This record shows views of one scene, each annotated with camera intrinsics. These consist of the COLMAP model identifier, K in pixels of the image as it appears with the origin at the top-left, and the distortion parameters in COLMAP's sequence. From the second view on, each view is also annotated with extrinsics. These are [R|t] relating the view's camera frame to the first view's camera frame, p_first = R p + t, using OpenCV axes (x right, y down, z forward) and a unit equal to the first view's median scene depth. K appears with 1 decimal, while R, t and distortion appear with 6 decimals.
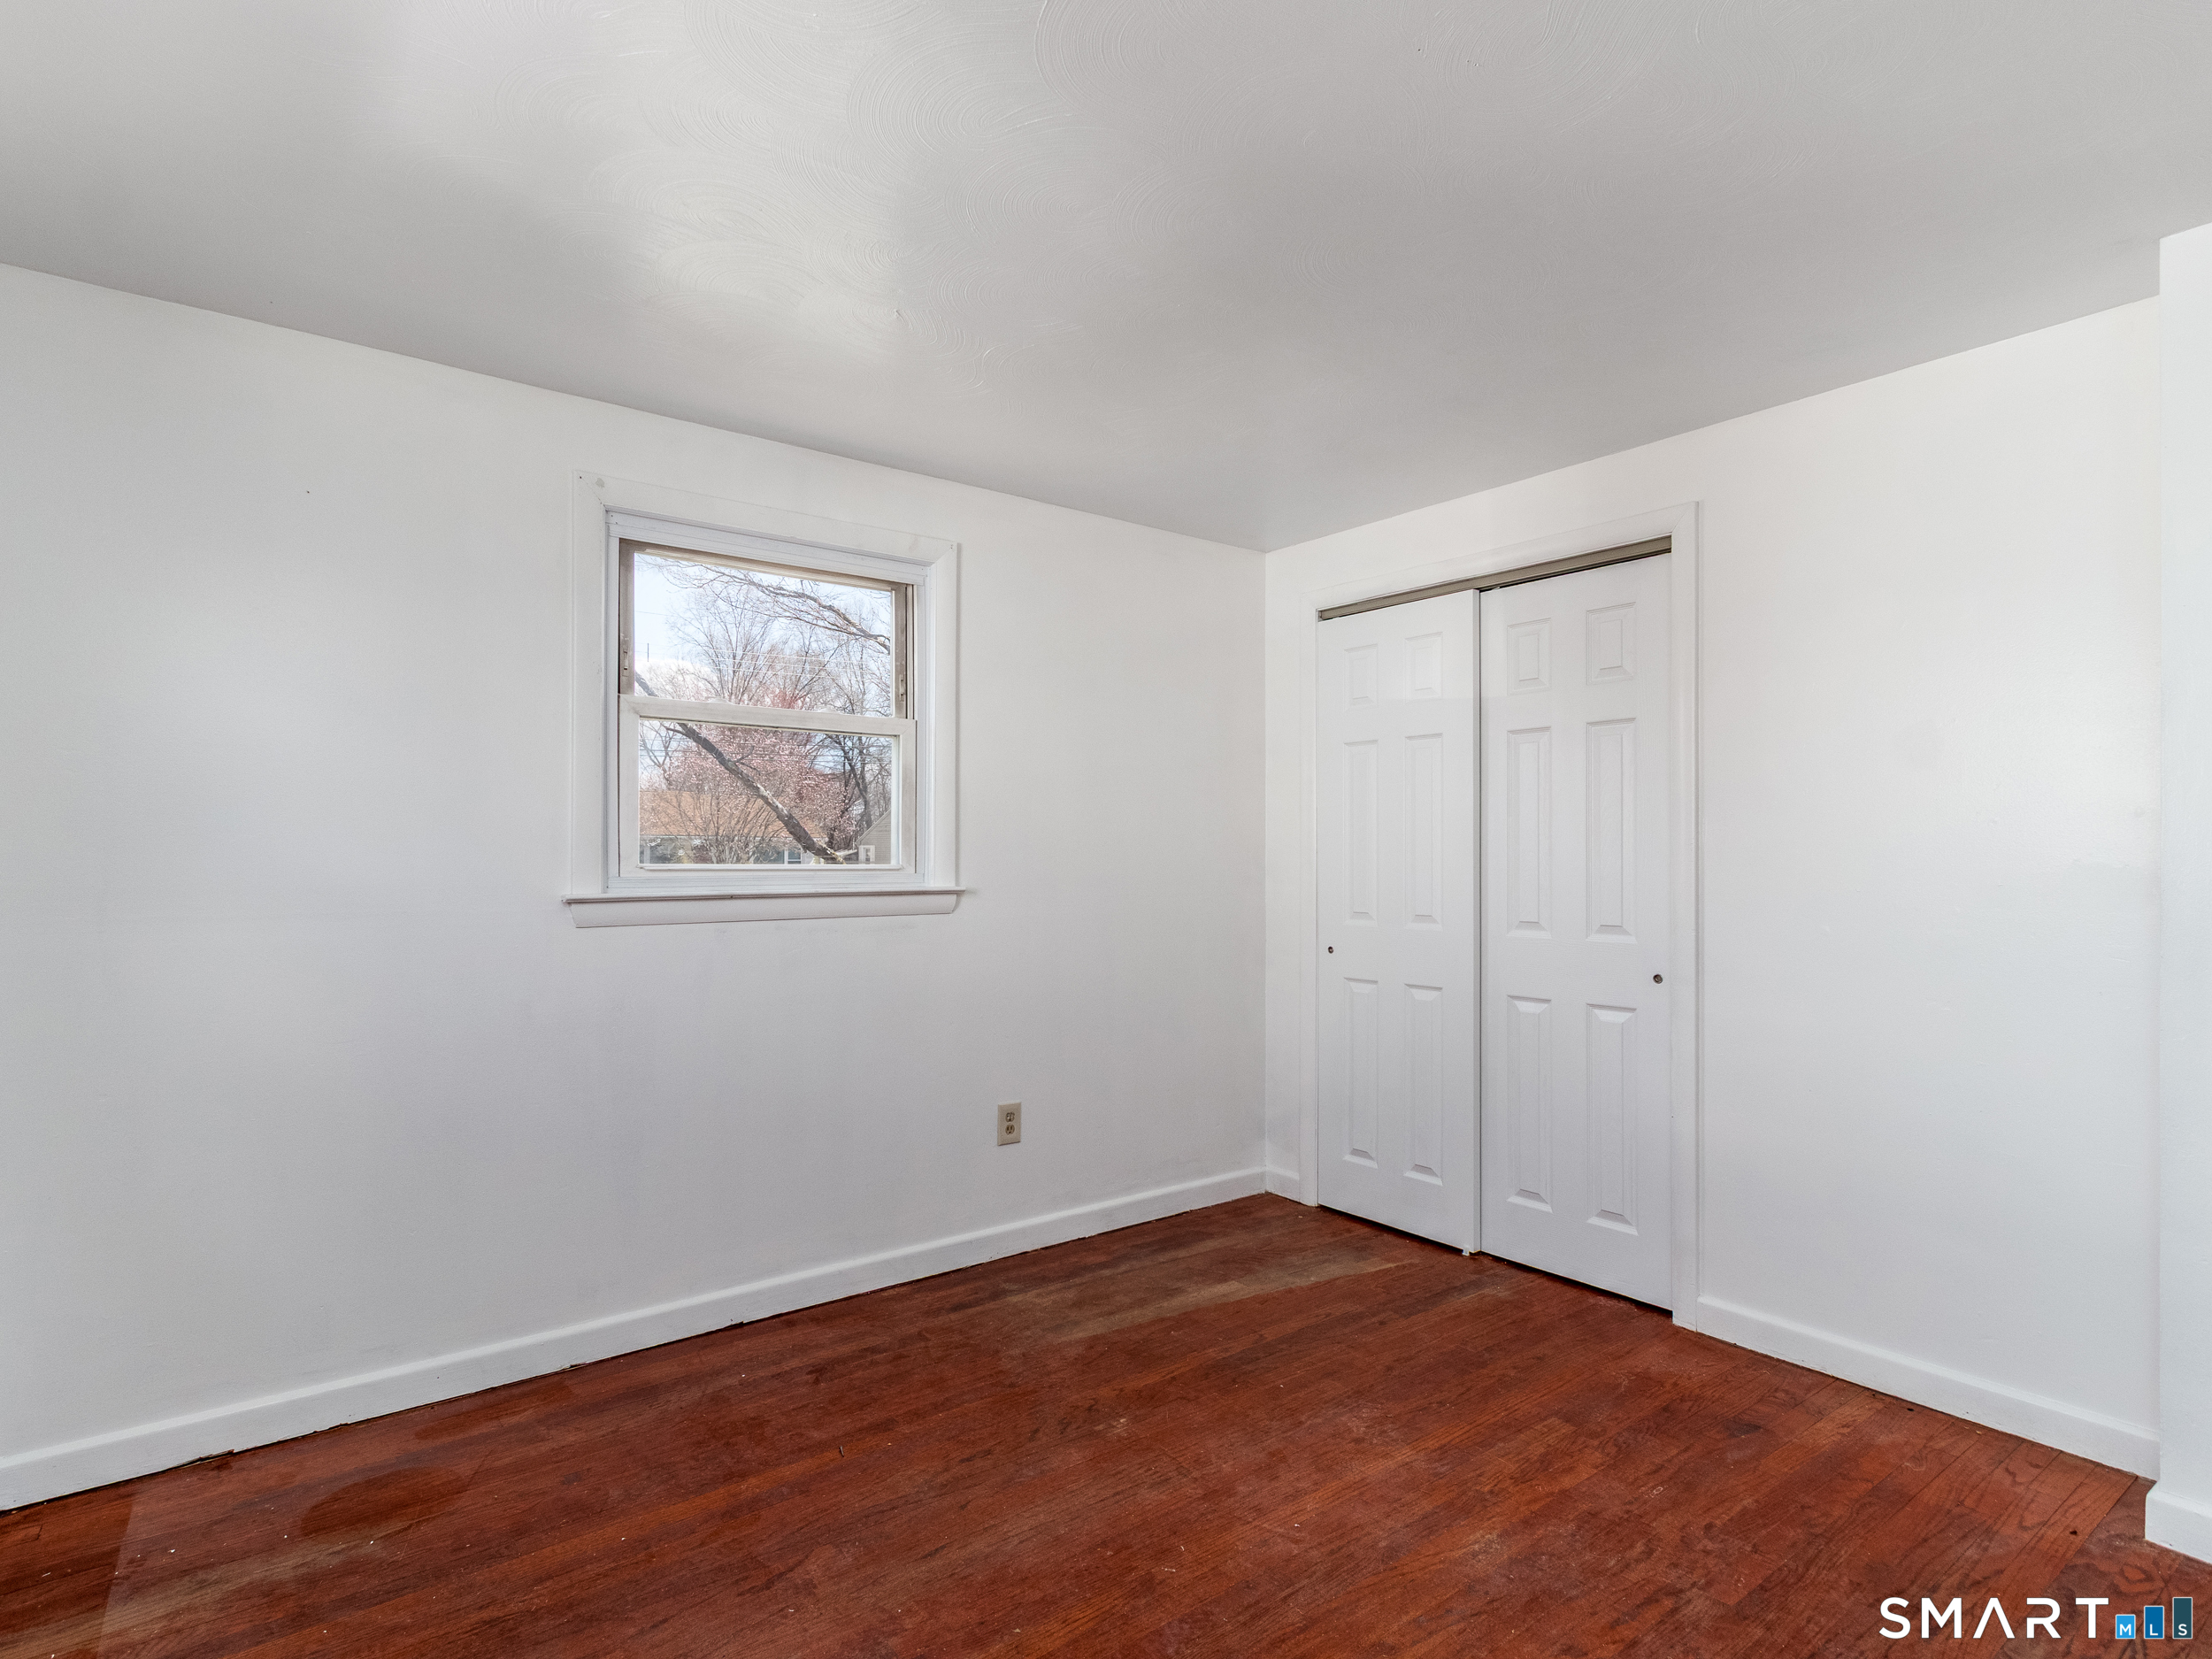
lens RADIAL K [[1189.2, 0, 1010.0], [0, 1189.2, 858.3], [0, 0, 1]] dist [0.012086, -0.005327]
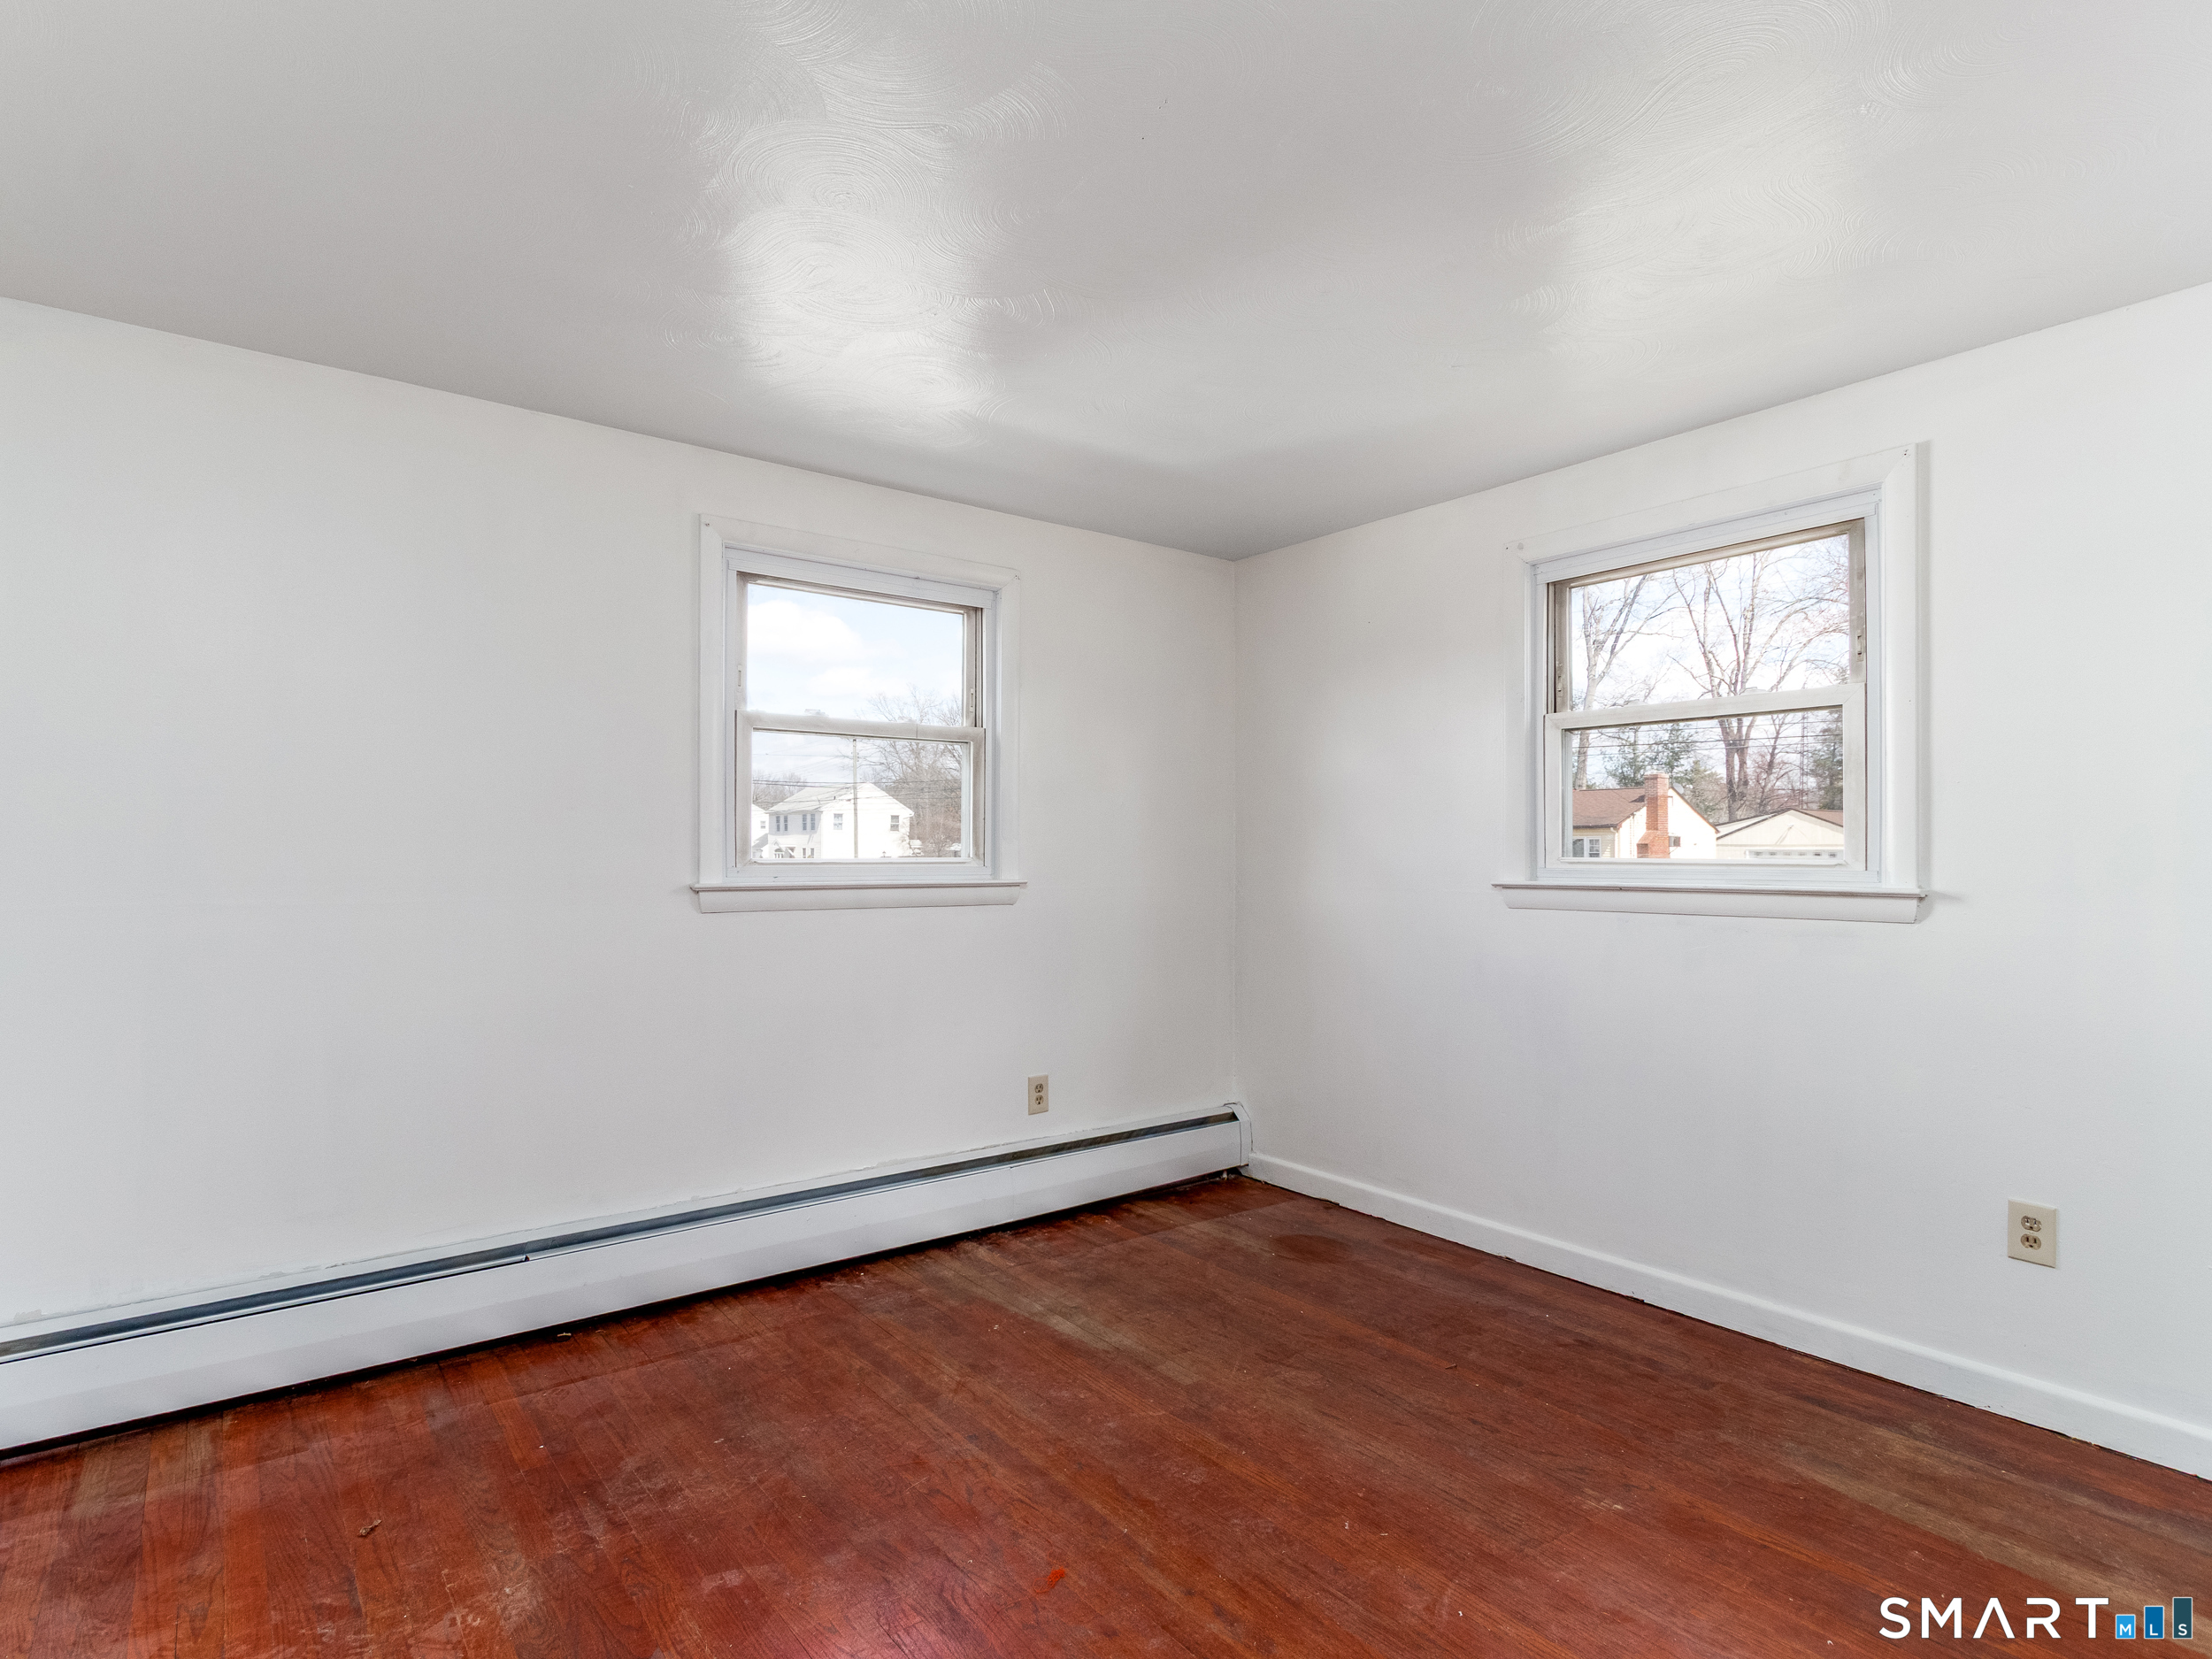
lens RADIAL K [[1189.2, 0, 1121.5], [0, 1189.2, 835.9], [0, 0, 1]] dist [0.012086, -0.005327]
pose [[0.006327, -0.012322, -0.999904, 0.856723], [-0.000877, 0.999924, -0.012328, -0.001063], [0.999980, 0.000955, 0.006316, 0.567649]]
